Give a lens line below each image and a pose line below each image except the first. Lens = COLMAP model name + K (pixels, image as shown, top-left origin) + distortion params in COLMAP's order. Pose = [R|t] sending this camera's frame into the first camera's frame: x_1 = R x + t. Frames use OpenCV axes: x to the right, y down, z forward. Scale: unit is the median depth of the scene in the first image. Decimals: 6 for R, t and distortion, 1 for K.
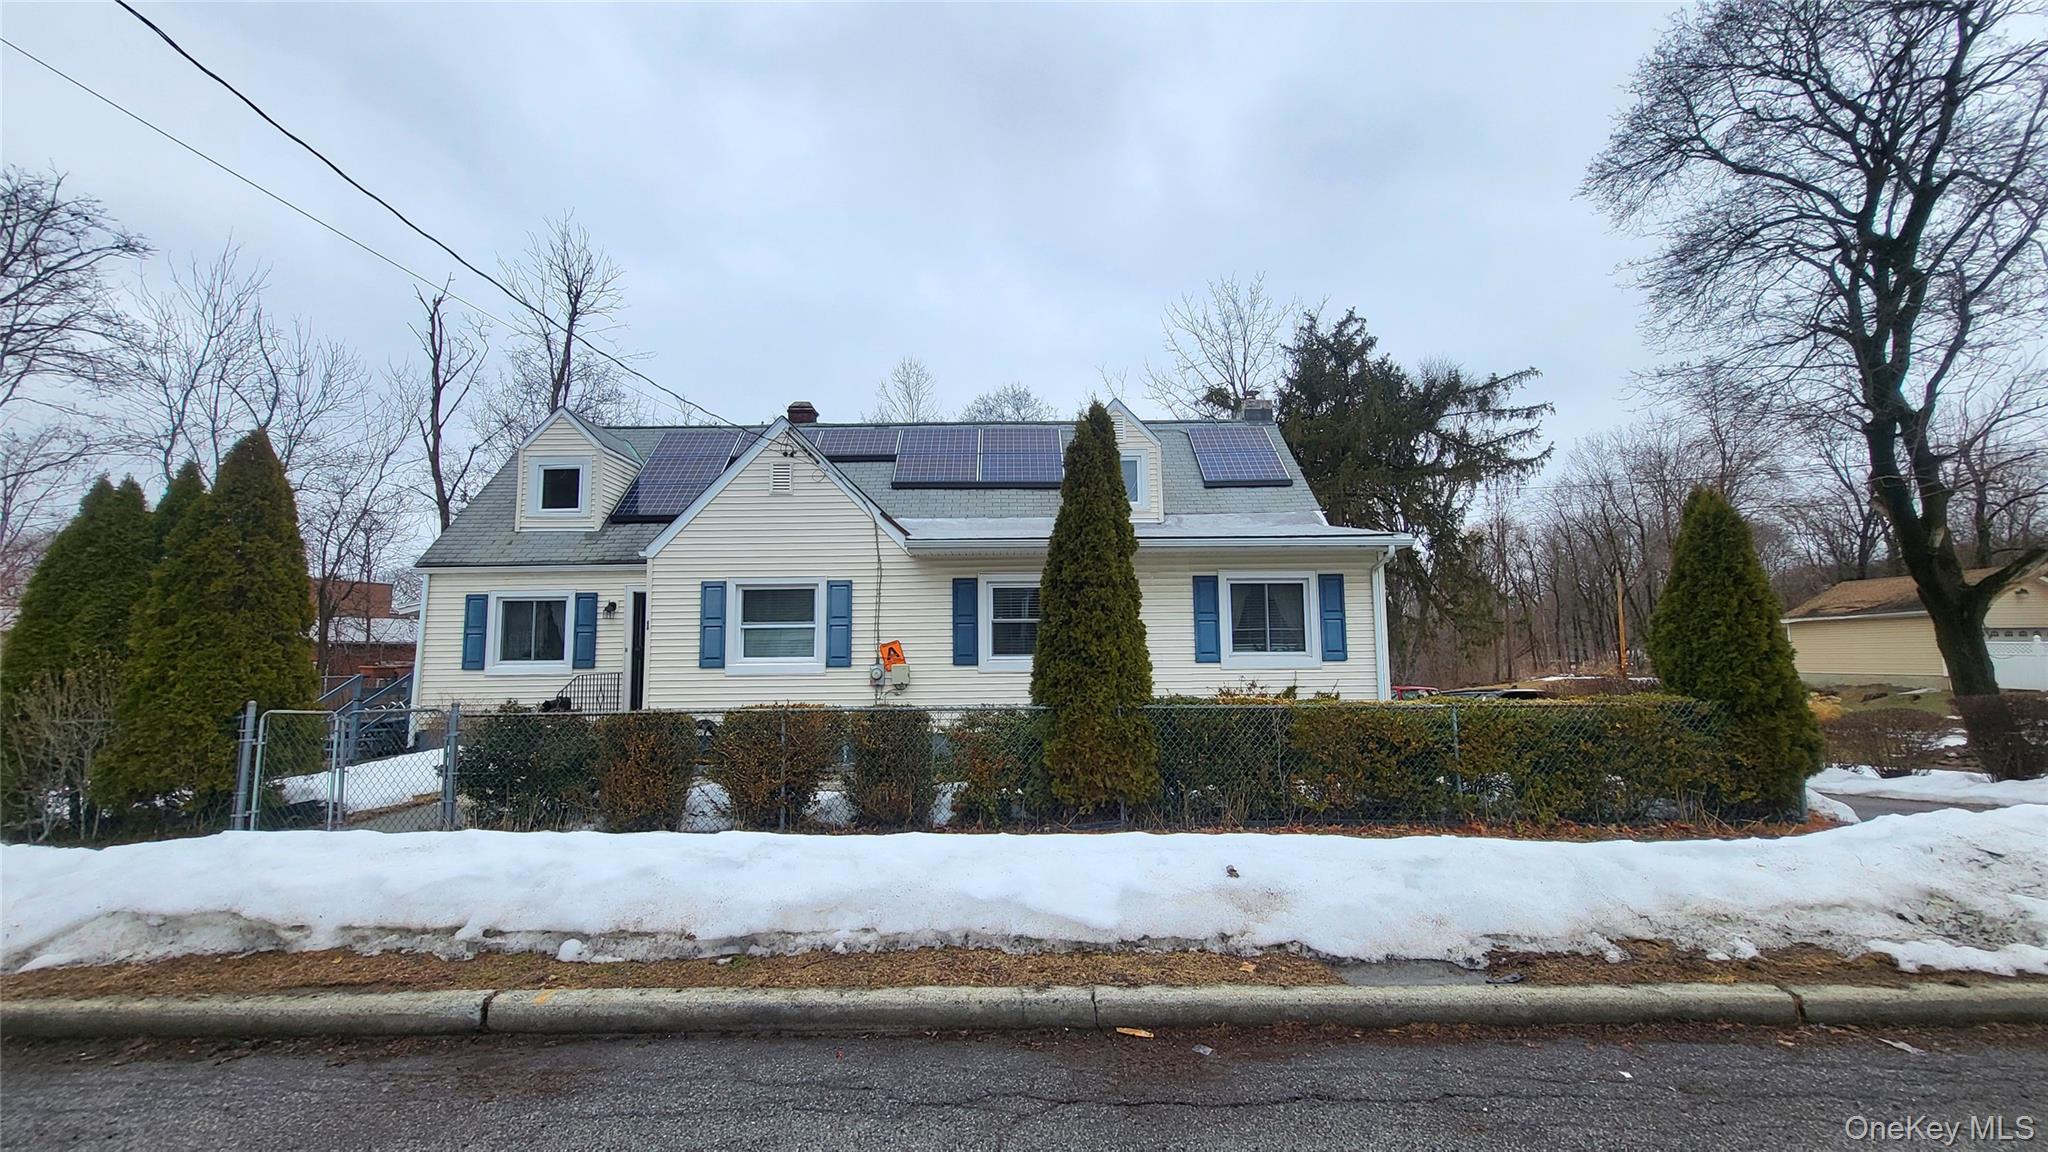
lens RADIAL K [[808.7, 0, 1011.2], [0, 808.7, 579.0], [0, 0, 1]] dist [-0.000461, -0.000592]
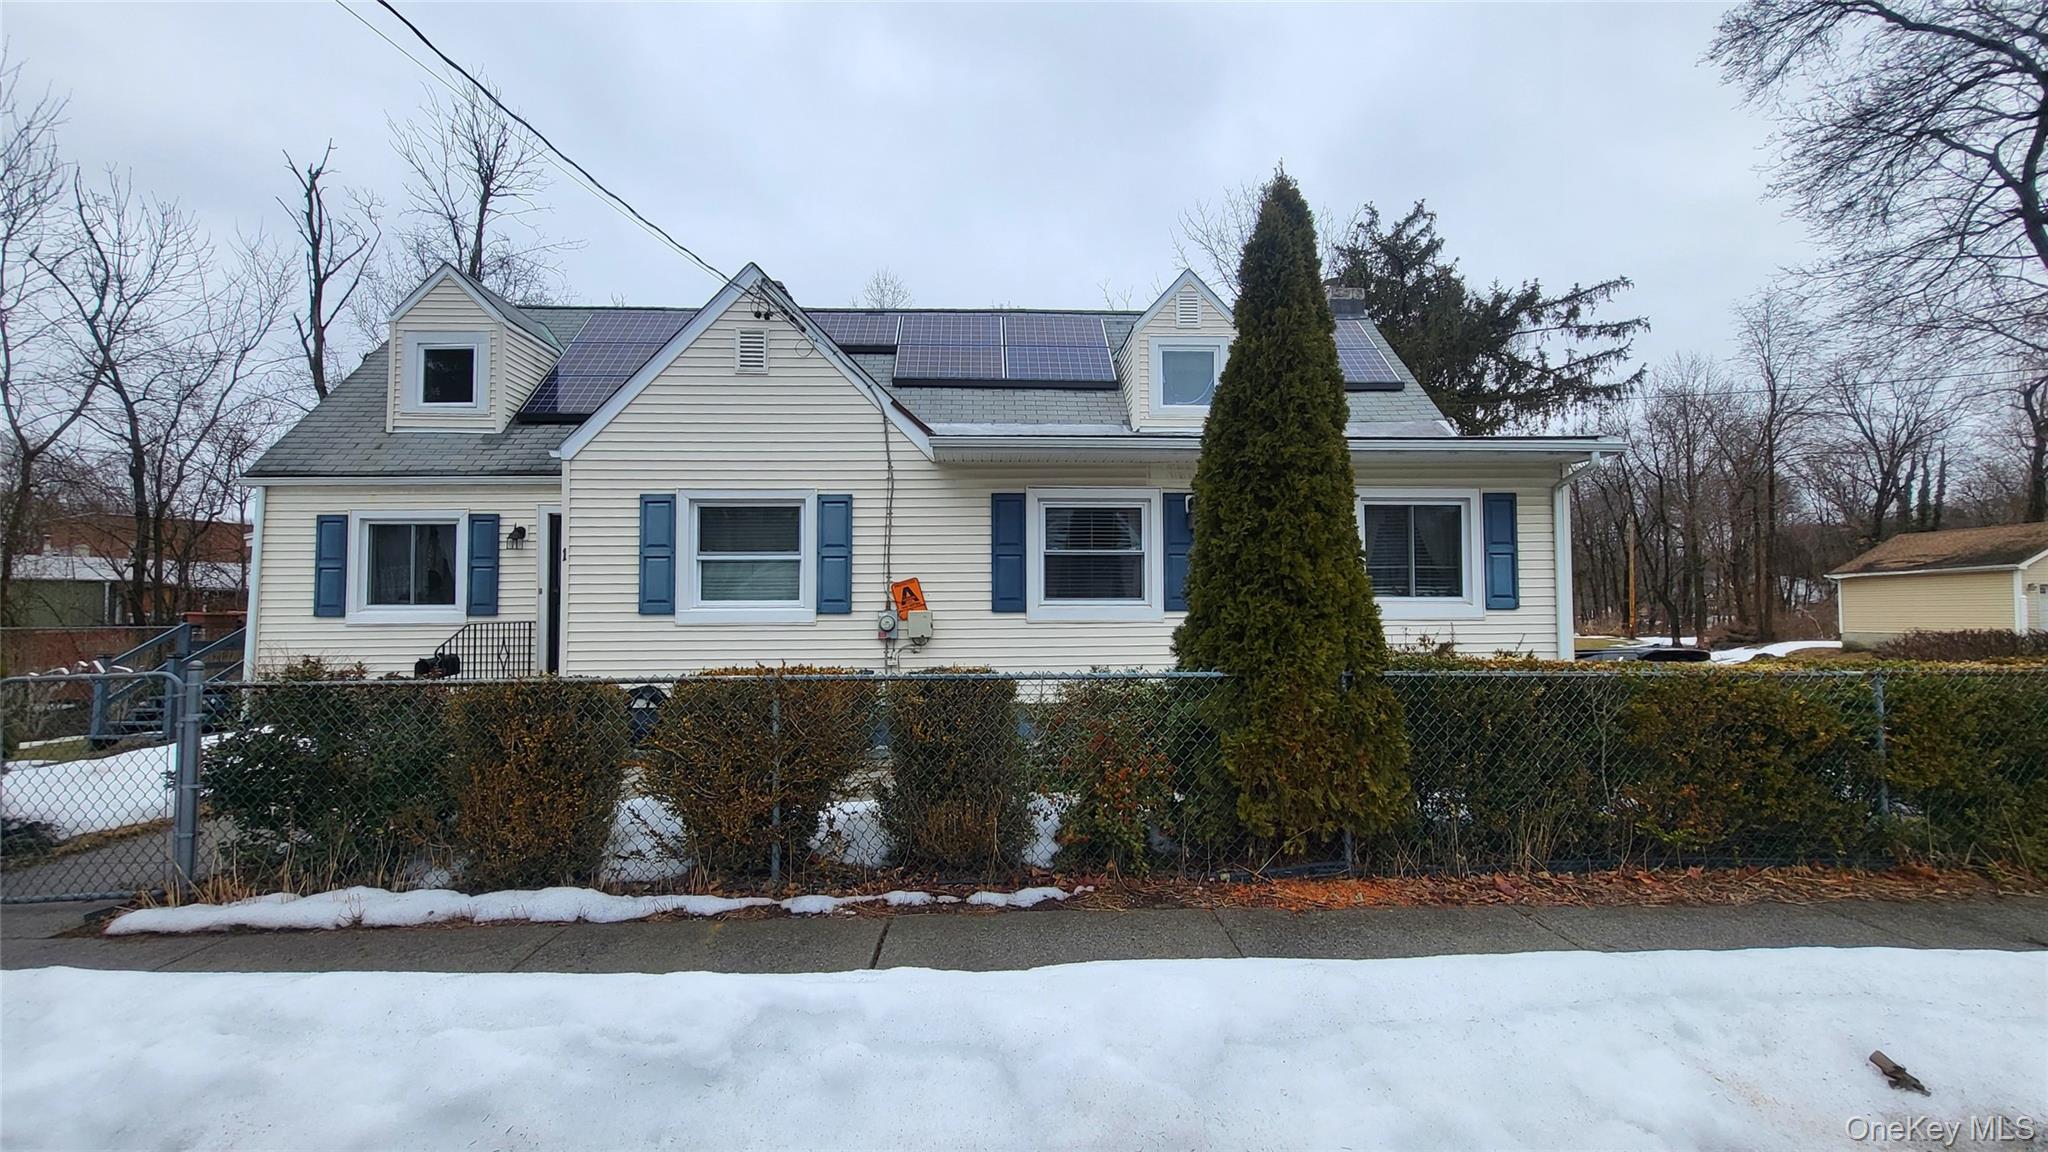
lens RADIAL K [[796.2, 0, 994.6], [0, 796.2, 580.5], [0, 0, 1]] dist [0.000040, -0.000350]
pose [[0.999162, 0.006778, 0.040362, -0.090941], [-0.008865, 0.998621, 0.051752, 0.037580], [-0.039955, -0.052067, 0.997844, 0.261293]]
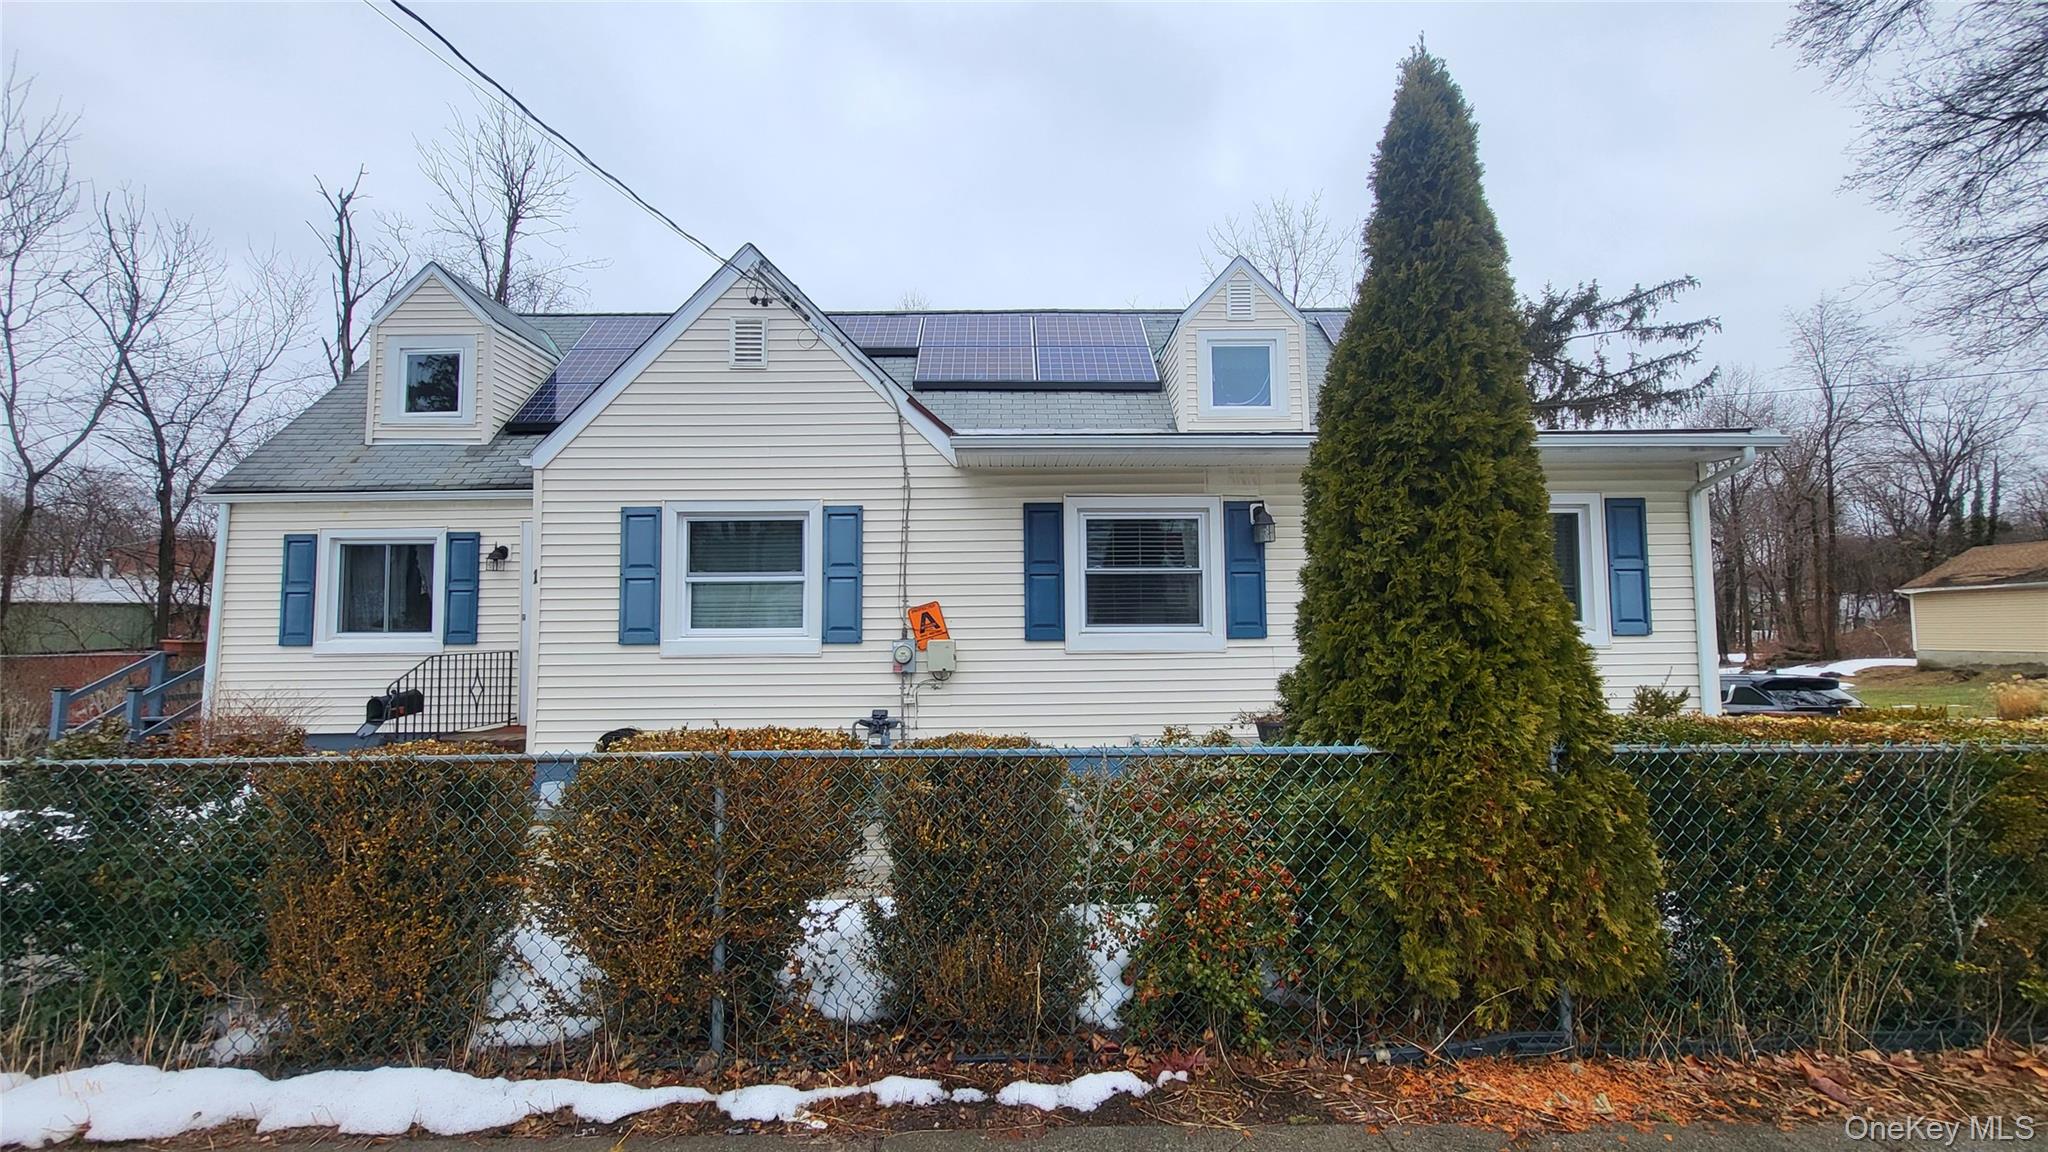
lens RADIAL K [[751.6, 0, 999.4], [0, 751.6, 582.3], [0, 0, 1]] dist [0.000406, -0.000031]
pose [[0.999944, 0.002594, 0.010227, -0.089925], [-0.002918, 0.999489, 0.031817, 0.039099], [-0.010139, -0.031845, 0.999441, 0.385679]]
